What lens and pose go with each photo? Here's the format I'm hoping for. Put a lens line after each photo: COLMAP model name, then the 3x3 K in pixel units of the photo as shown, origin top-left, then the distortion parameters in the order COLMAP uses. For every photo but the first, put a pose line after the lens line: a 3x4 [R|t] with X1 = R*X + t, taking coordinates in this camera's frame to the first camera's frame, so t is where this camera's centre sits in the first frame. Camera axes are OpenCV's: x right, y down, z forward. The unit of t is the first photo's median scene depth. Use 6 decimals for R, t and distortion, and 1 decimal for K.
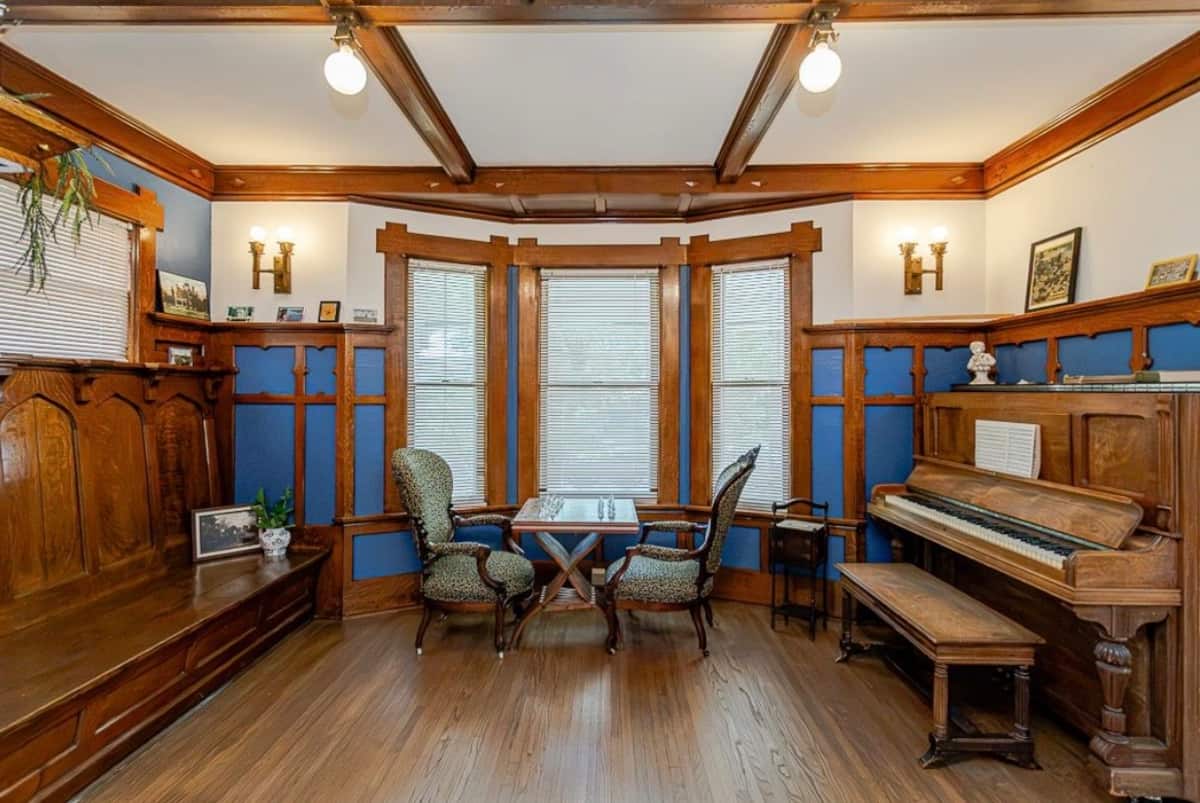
lens RADIAL K [[604.7, 0, 598.5], [0, 604.7, 393.1], [0, 0, 1]] dist [0.006773, 0.000416]
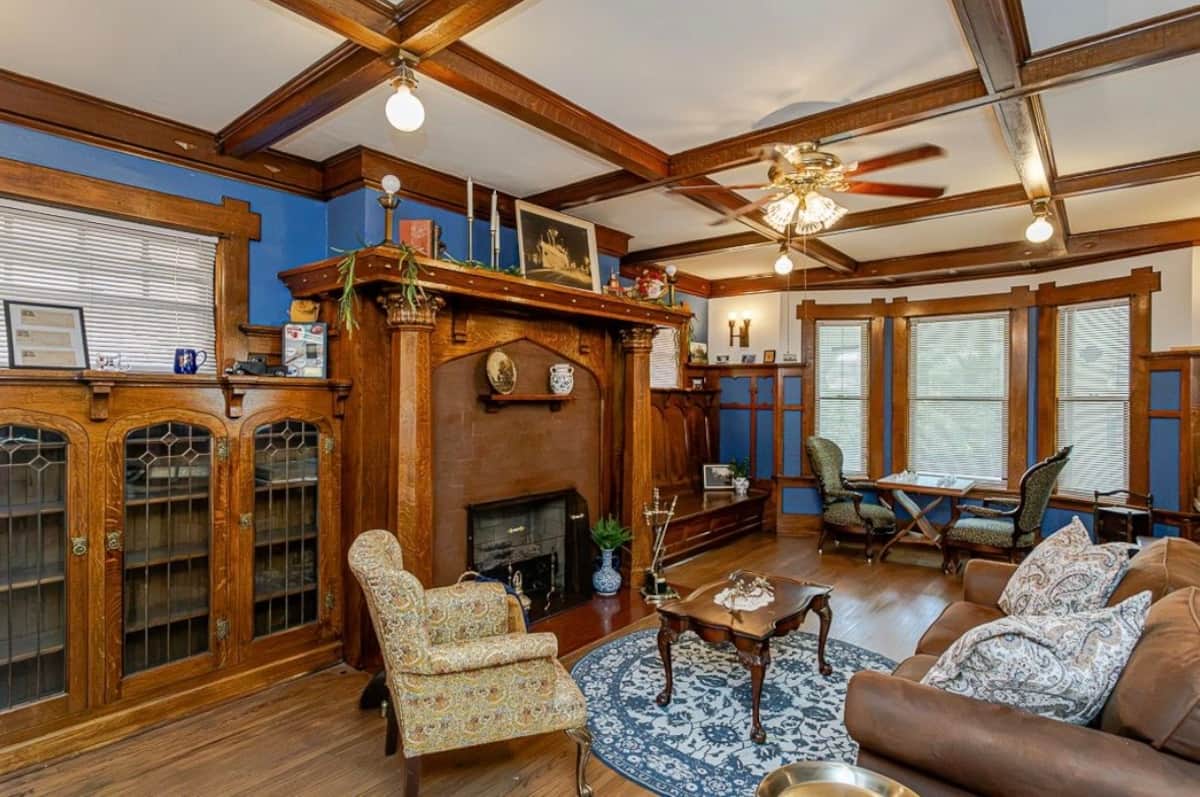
lens RADIAL K [[604.7, 0, 596.6], [0, 604.7, 395.6], [0, 0, 1]] dist [0.006773, 0.000416]
pose [[0.785446, 0.002737, -0.618924, 0.240959], [-0.002945, 0.999995, 0.000684, -0.022168], [0.618923, 0.001286, 0.785450, -0.672838]]
